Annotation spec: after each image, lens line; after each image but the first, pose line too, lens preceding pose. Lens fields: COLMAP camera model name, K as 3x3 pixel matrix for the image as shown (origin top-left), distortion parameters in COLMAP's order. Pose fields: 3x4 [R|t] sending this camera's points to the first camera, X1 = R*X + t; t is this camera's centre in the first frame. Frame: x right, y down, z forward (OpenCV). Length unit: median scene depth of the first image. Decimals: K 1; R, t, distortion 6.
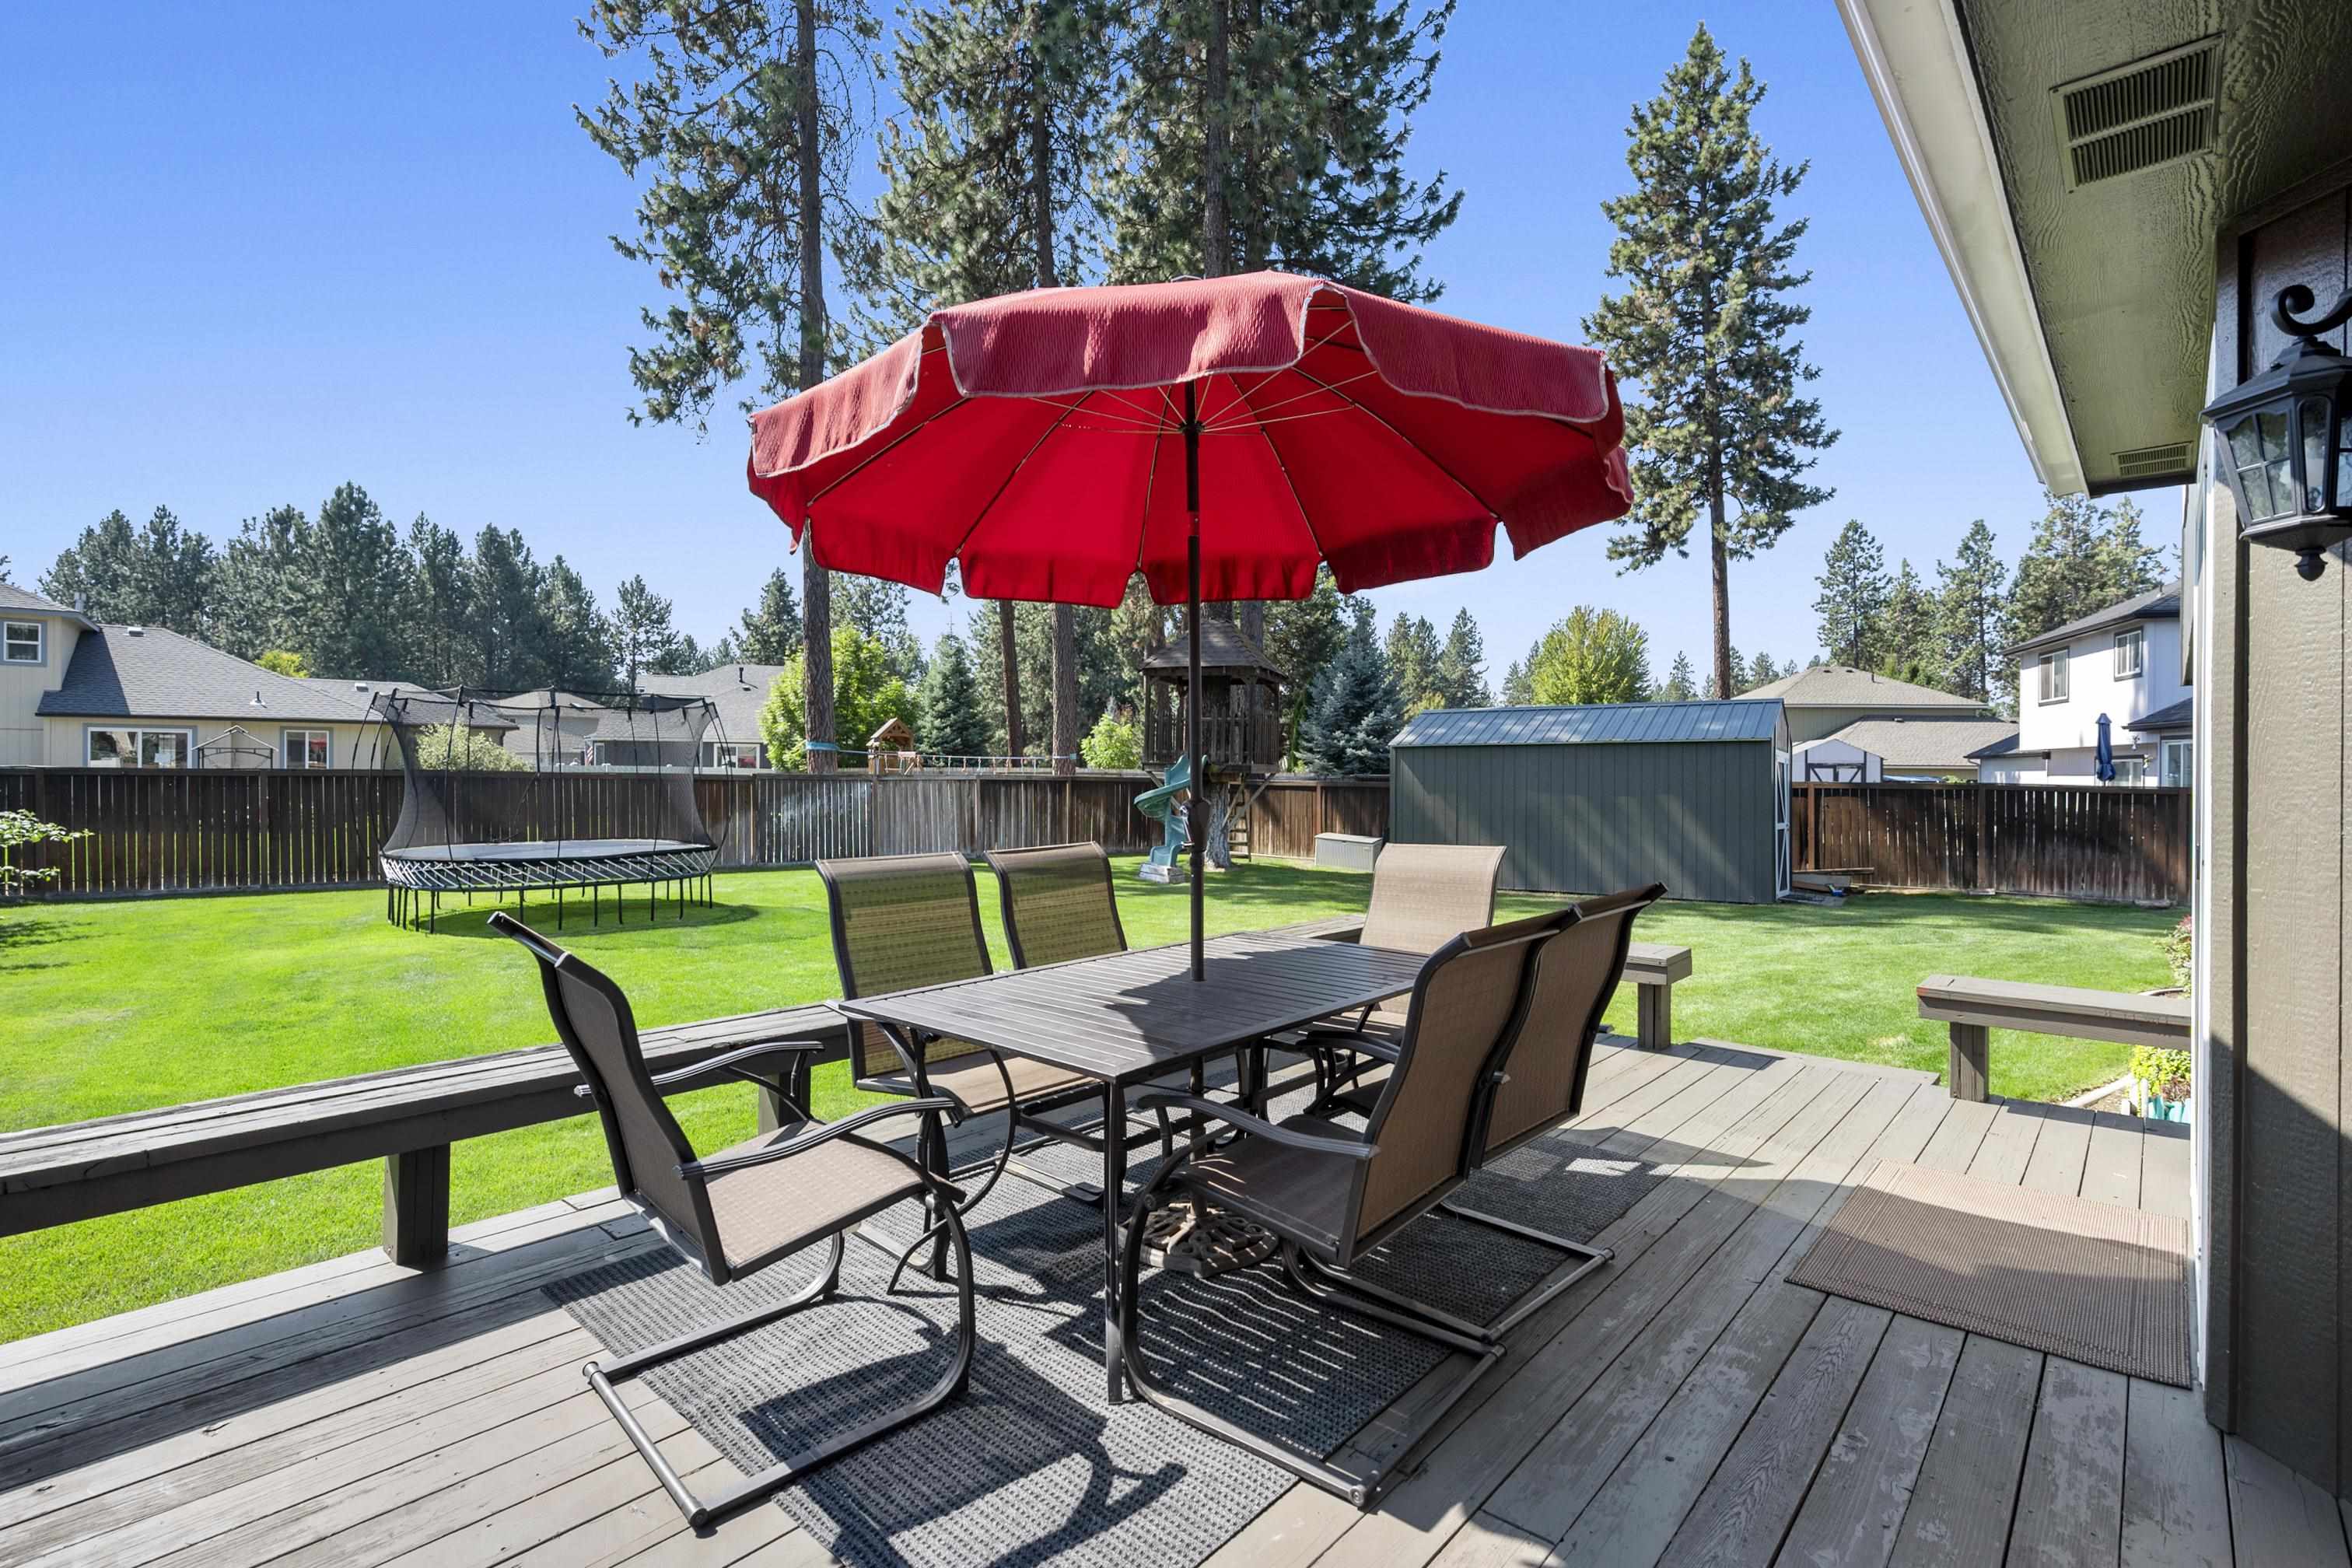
lens RADIAL K [[1093.2, 0, 1176.0], [0, 1093.2, 784.0], [0, 0, 1]] dist [0.000396, 0.000113]
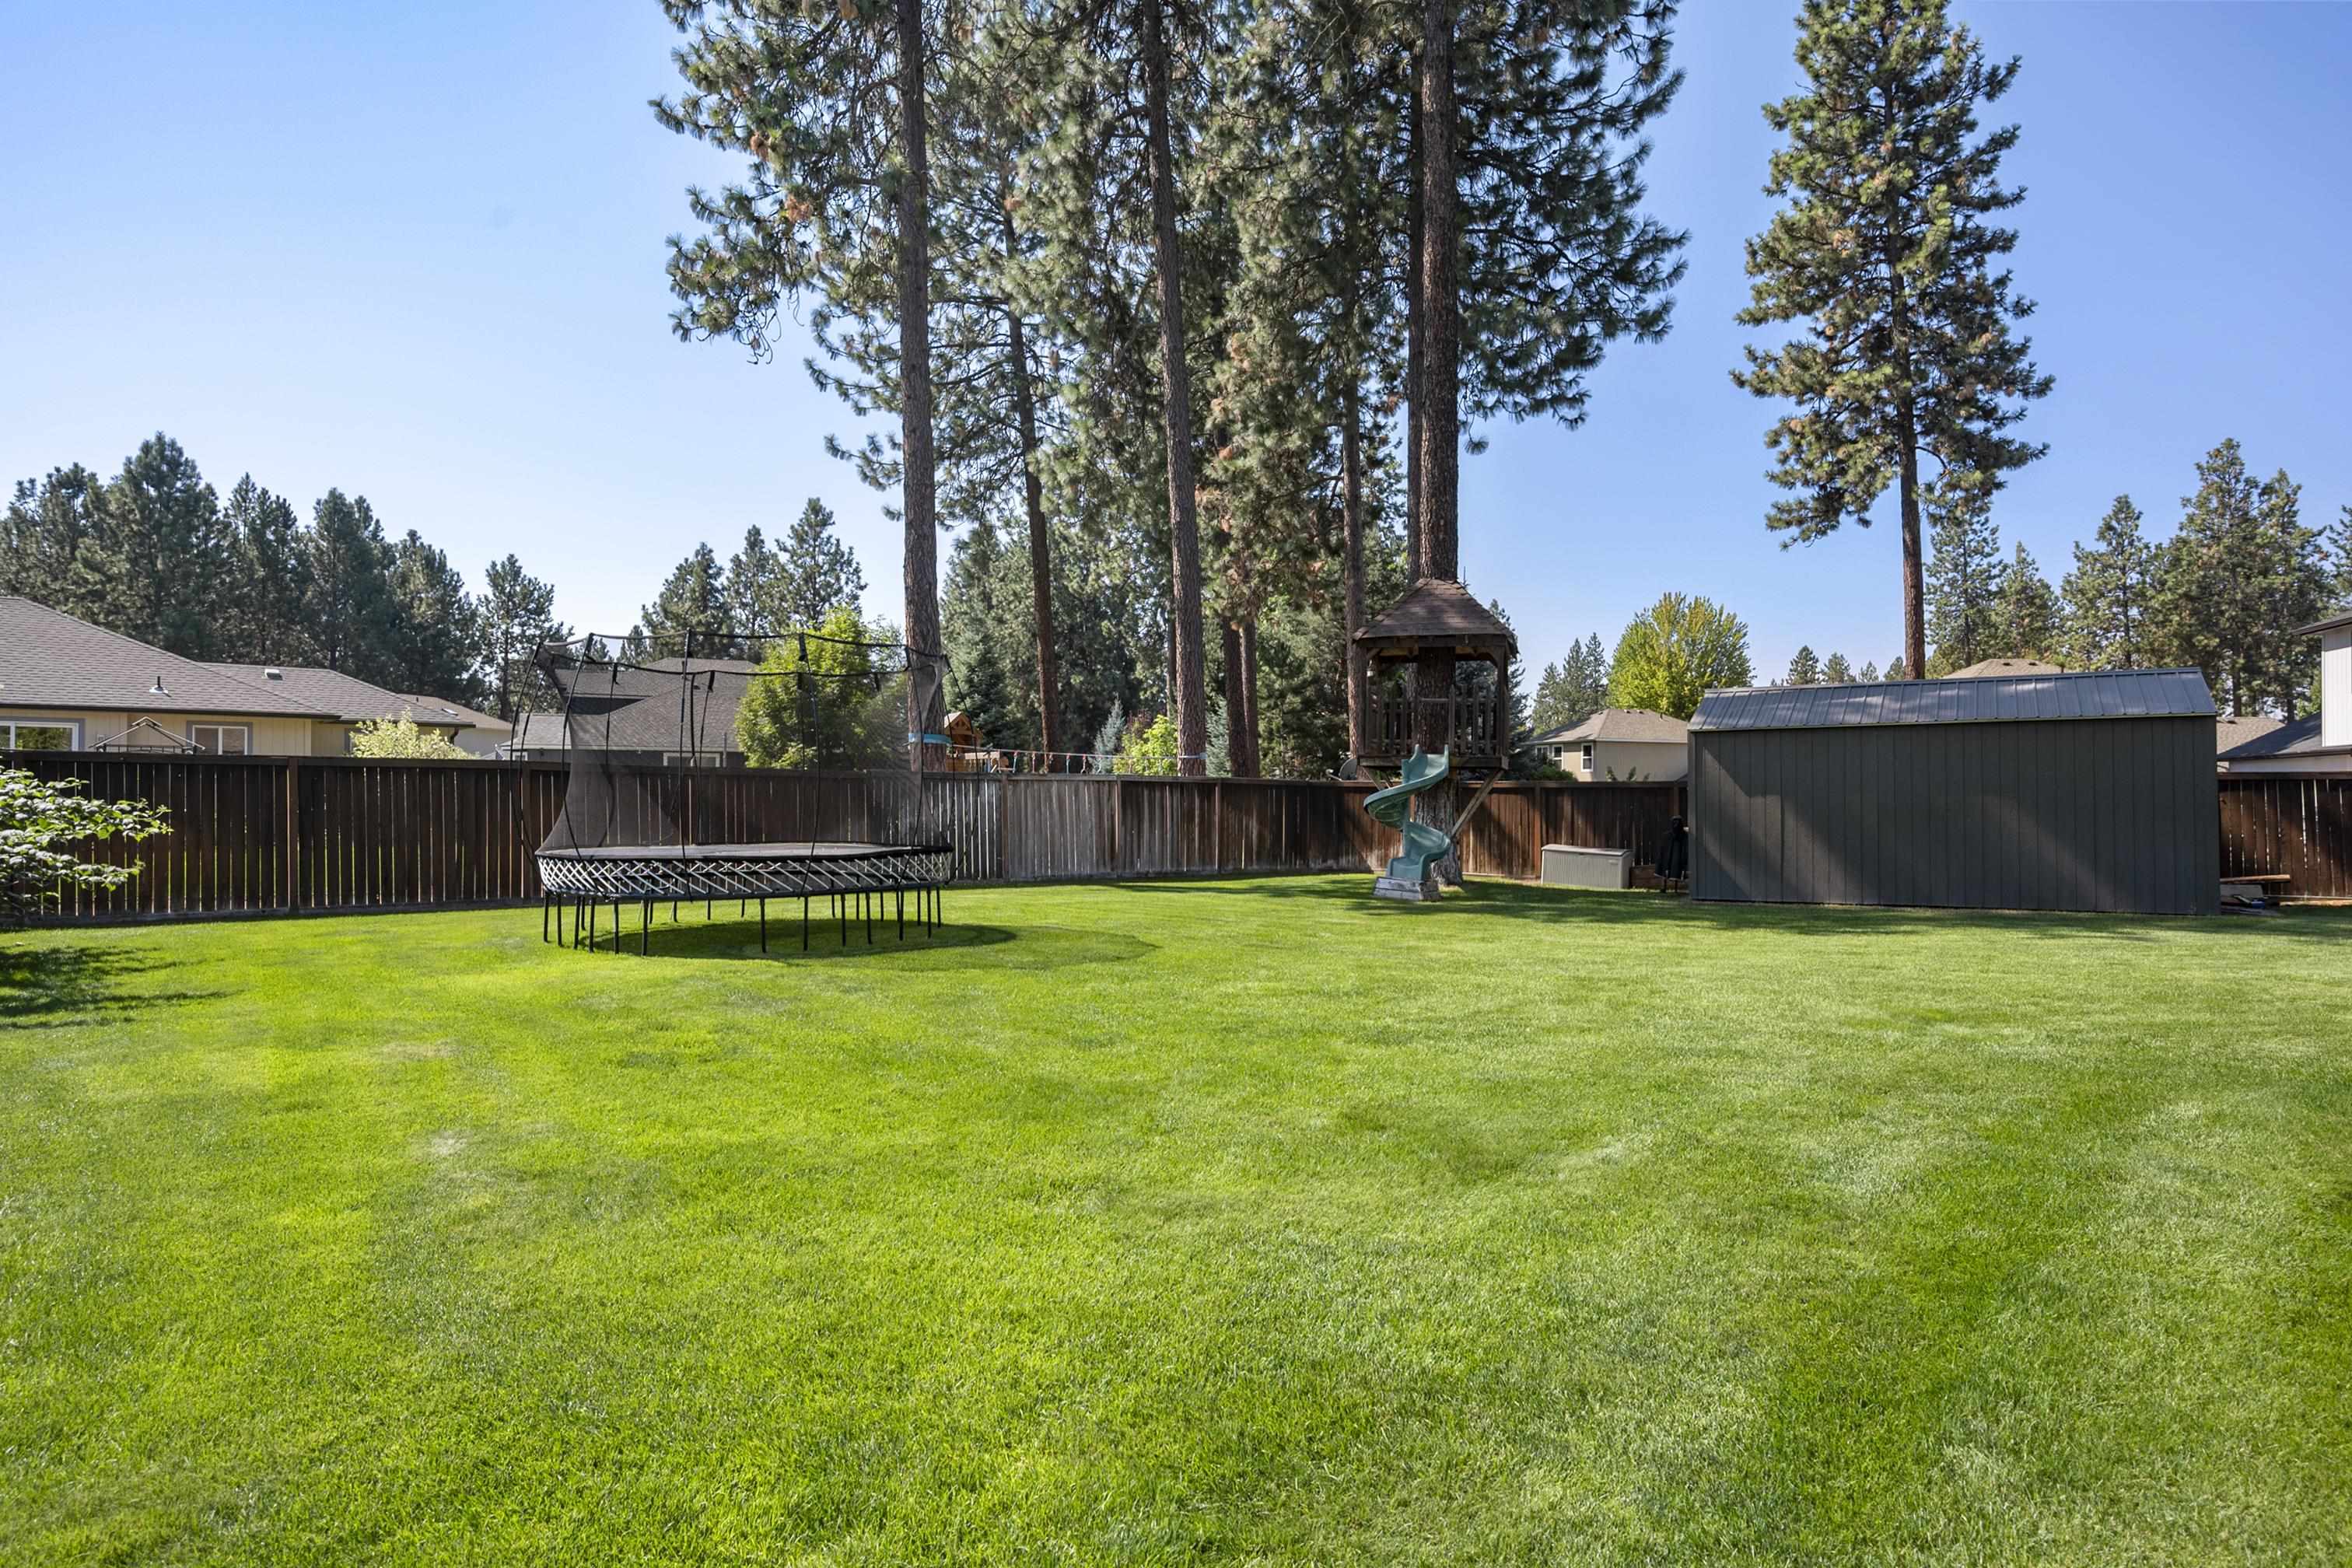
lens RADIAL K [[1293.6, 0, 1167.7], [0, 1293.6, 799.9], [0, 0, 1]] dist [0.000642, -0.000458]
pose [[0.998986, -0.002993, 0.044922, -0.122379], [0.003485, 0.999935, -0.010880, 0.013311], [-0.044886, 0.011026, 0.998931, 0.030227]]
